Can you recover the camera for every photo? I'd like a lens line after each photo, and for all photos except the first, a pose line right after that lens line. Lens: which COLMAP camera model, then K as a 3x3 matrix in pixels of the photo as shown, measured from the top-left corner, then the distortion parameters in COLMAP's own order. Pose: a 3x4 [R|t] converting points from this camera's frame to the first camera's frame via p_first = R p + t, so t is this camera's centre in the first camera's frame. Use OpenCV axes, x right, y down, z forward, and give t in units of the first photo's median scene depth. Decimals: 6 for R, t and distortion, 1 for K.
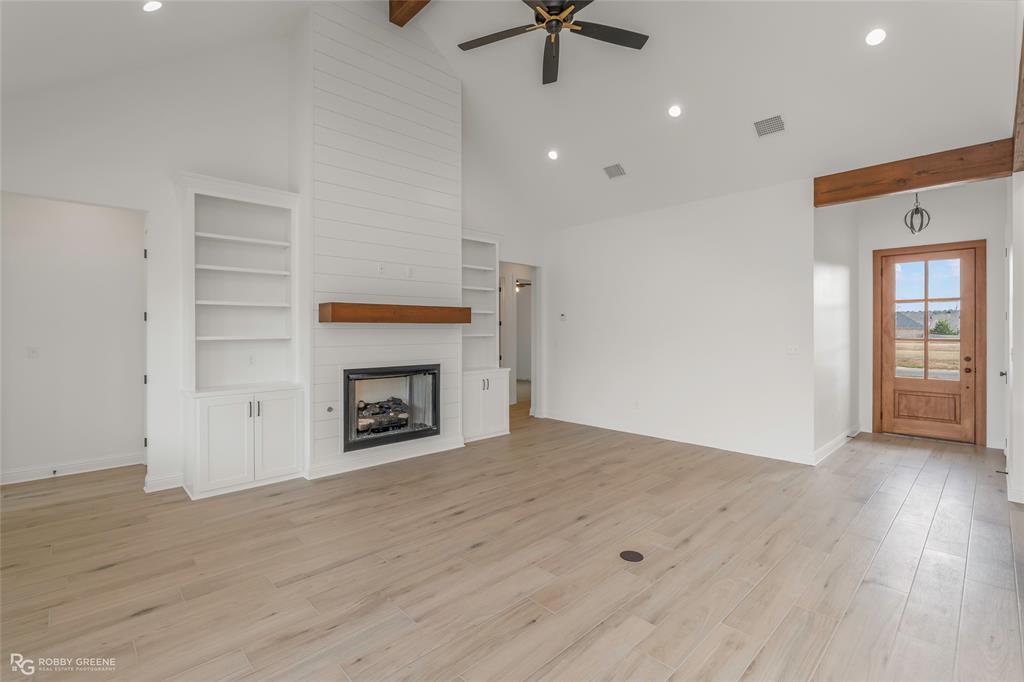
lens RADIAL K [[450.9, 0, 519.1], [0, 450.9, 331.2], [0, 0, 1]] dist [-0.001317, 0.000775]
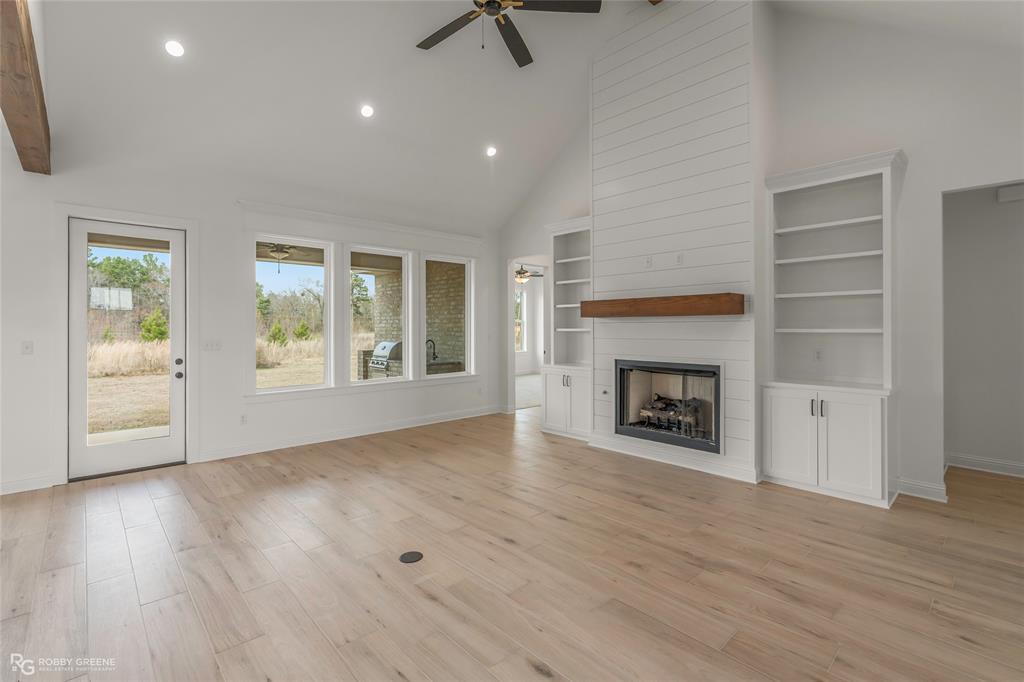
lens RADIAL K [[450.9, 0, 501.9], [0, 450.9, 327.7], [0, 0, 1]] dist [-0.001317, 0.000775]
pose [[-0.011545, 0.003279, -0.999928, 0.781115], [0.004337, 0.999985, 0.003229, 0.000571], [0.999924, -0.004299, -0.011559, 0.774647]]
